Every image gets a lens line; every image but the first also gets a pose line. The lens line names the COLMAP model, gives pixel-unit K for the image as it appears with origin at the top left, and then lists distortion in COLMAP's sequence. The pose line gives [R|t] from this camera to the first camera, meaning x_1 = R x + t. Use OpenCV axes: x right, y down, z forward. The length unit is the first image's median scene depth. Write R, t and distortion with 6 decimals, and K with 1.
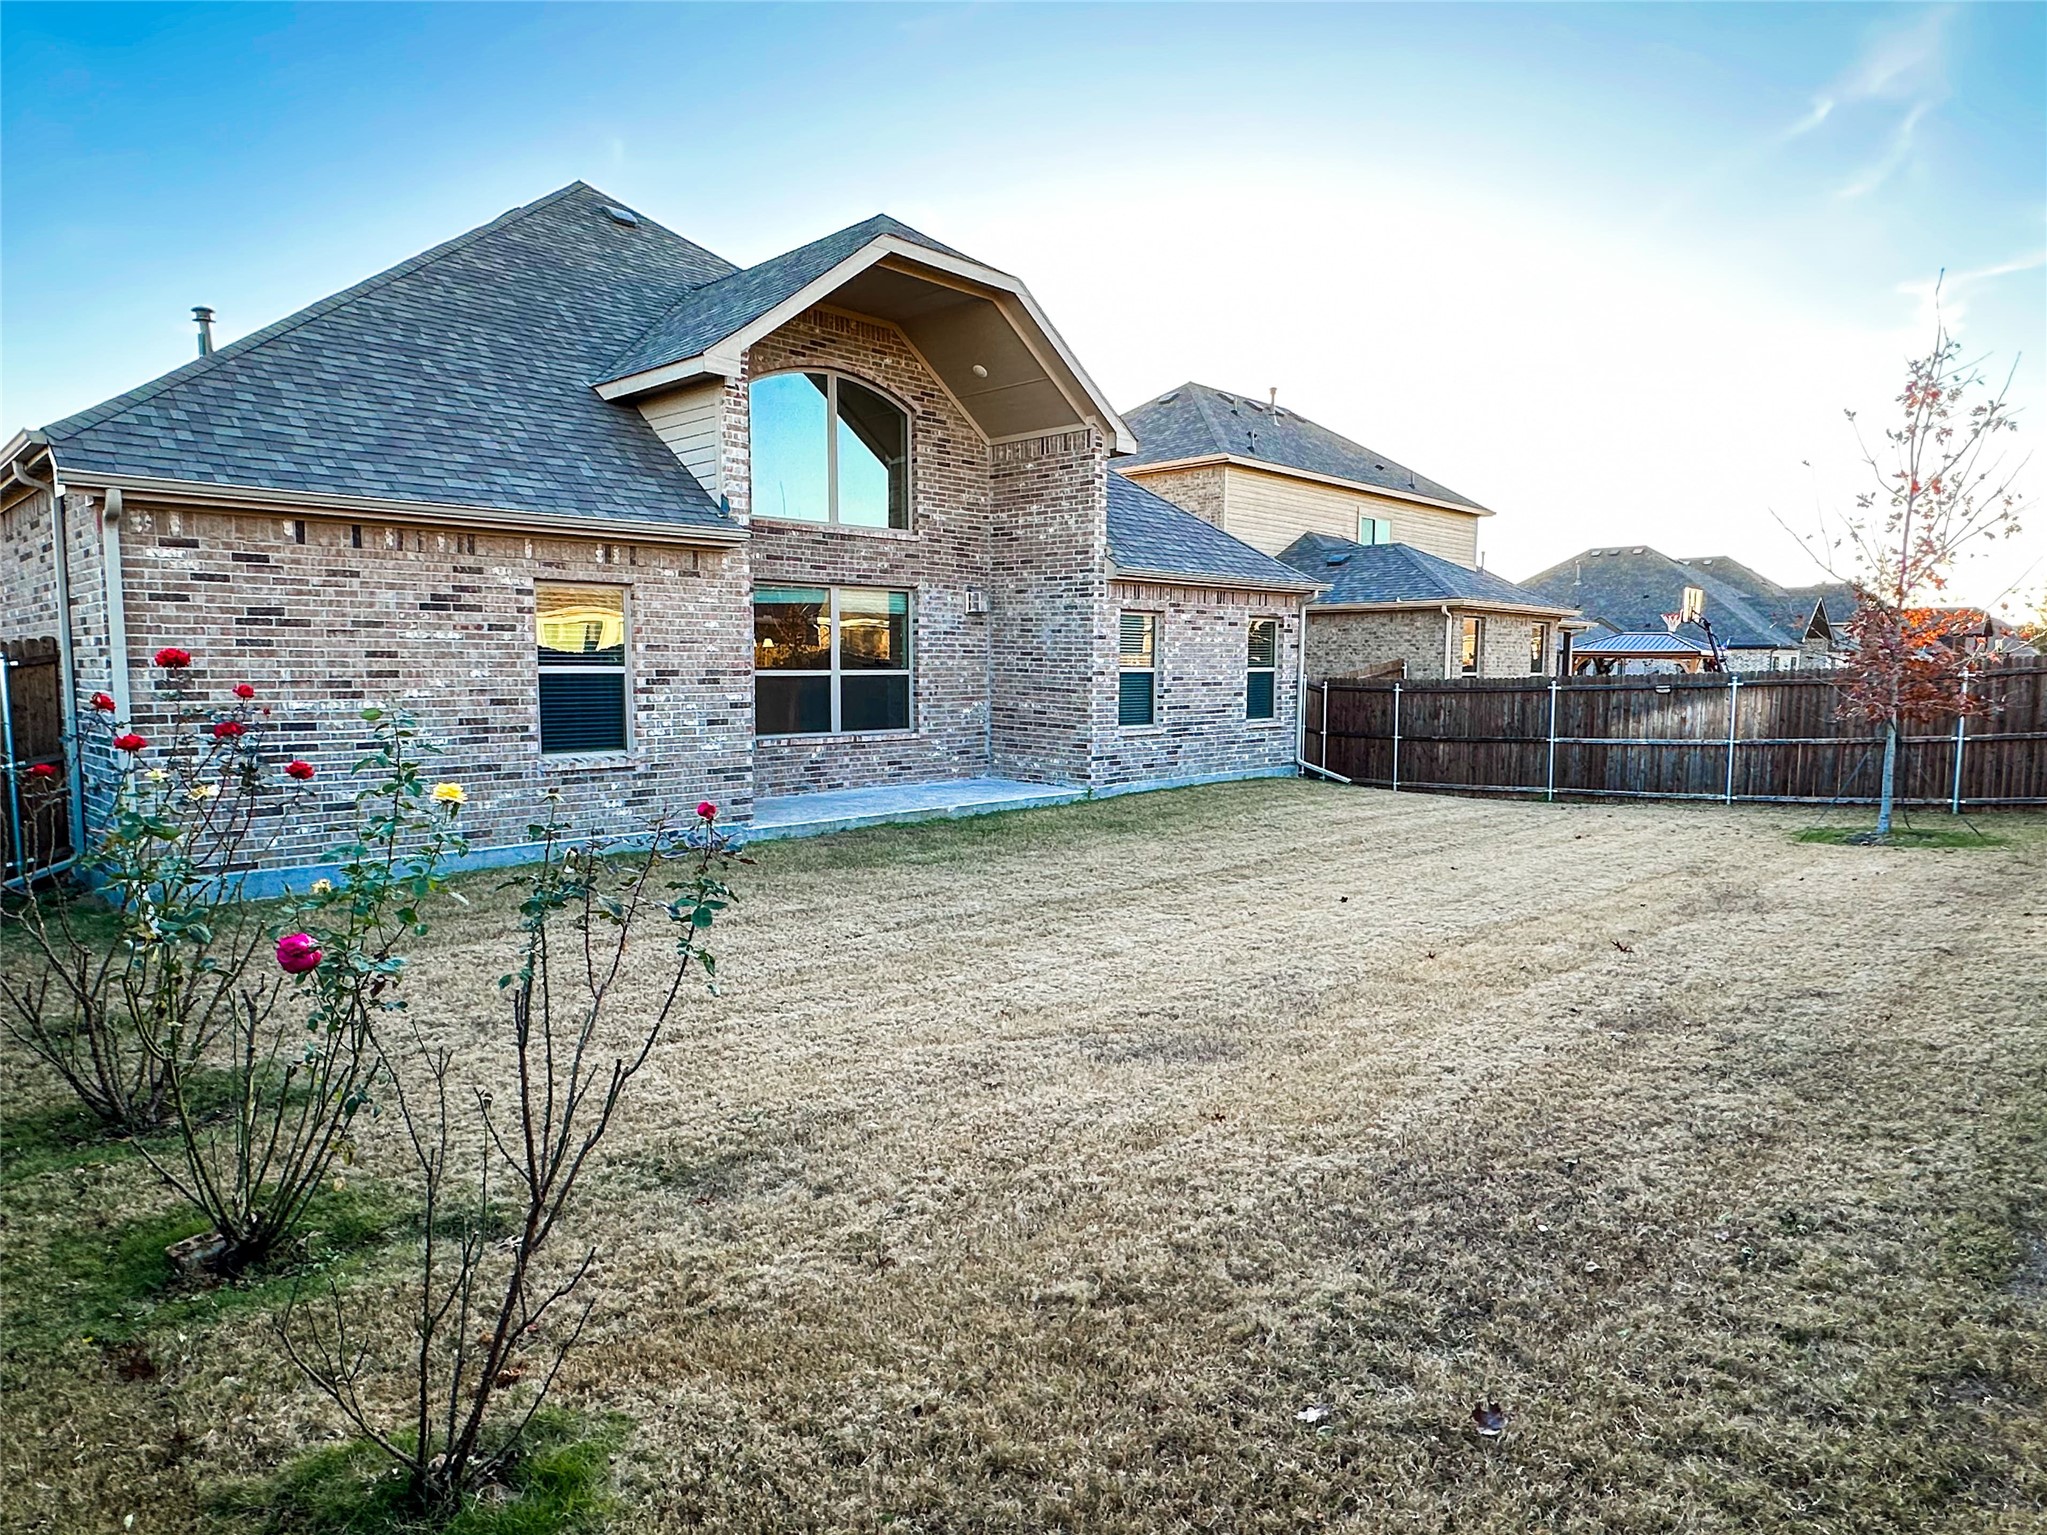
lens RADIAL K [[1348.7, 0, 1023.5], [0, 1348.7, 767.5], [0, 0, 1]] dist [-0.006357, -0.000314]
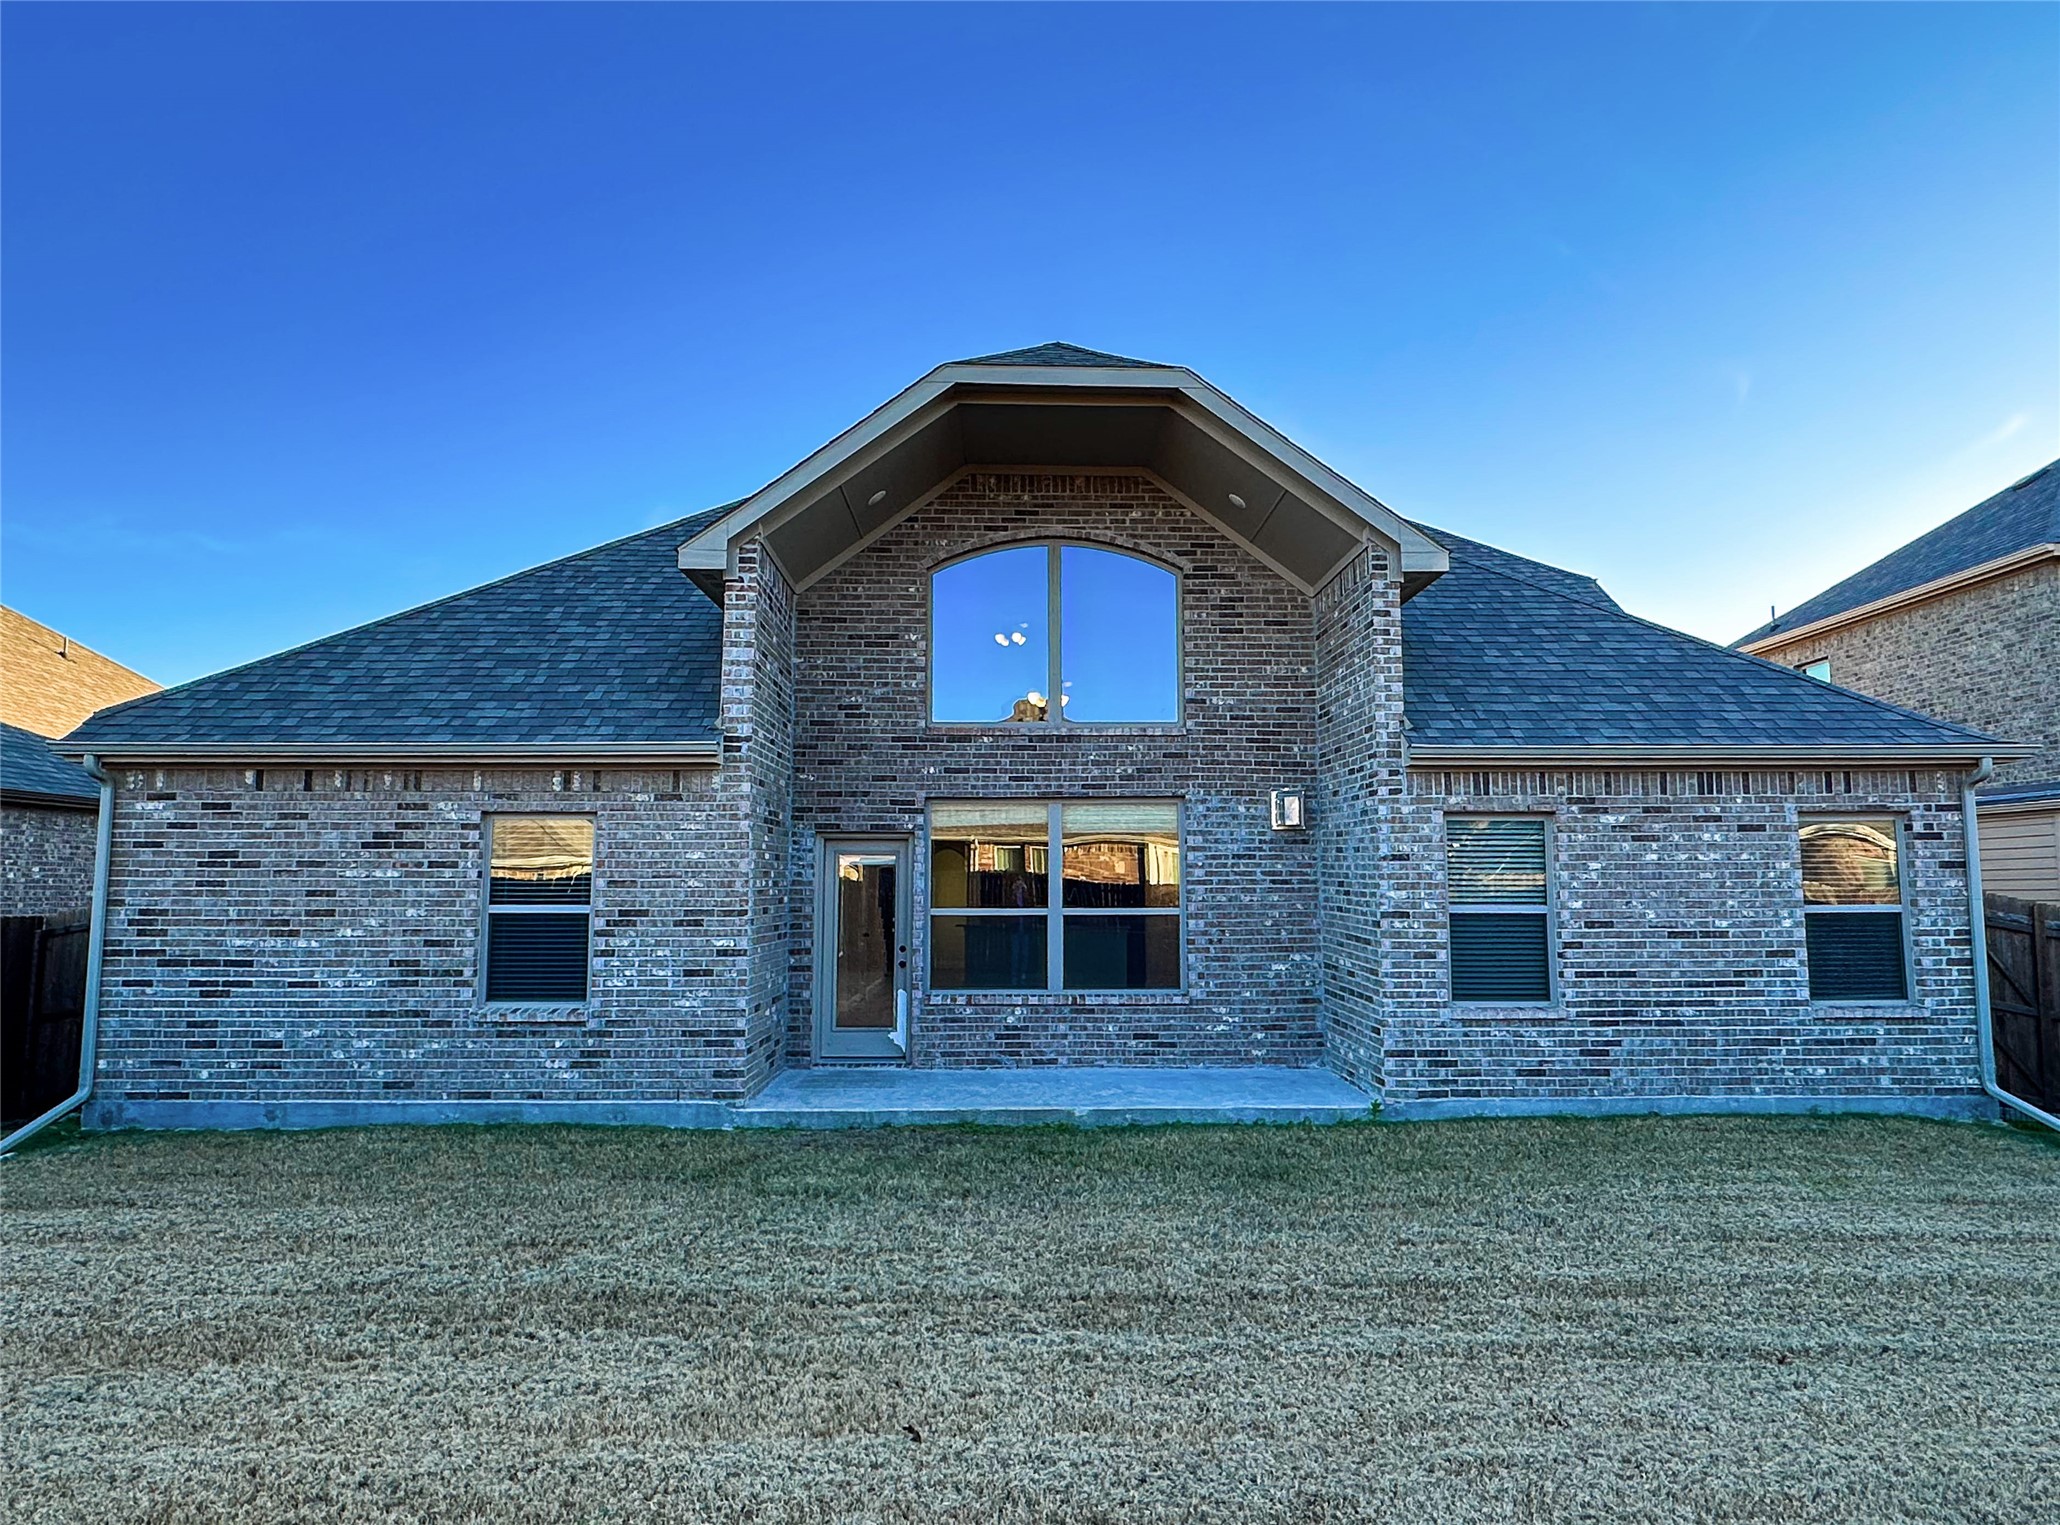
lens RADIAL K [[1312.0, 0, 1031.7], [0, 1312.0, 715.6], [0, 0, 1]] dist [-0.005291, 0.000083]
pose [[0.682575, -0.101491, -0.723734, 0.547509], [-0.052723, 0.980891, -0.187277, -0.052081], [0.728912, 0.165988, 0.664181, 0.629616]]
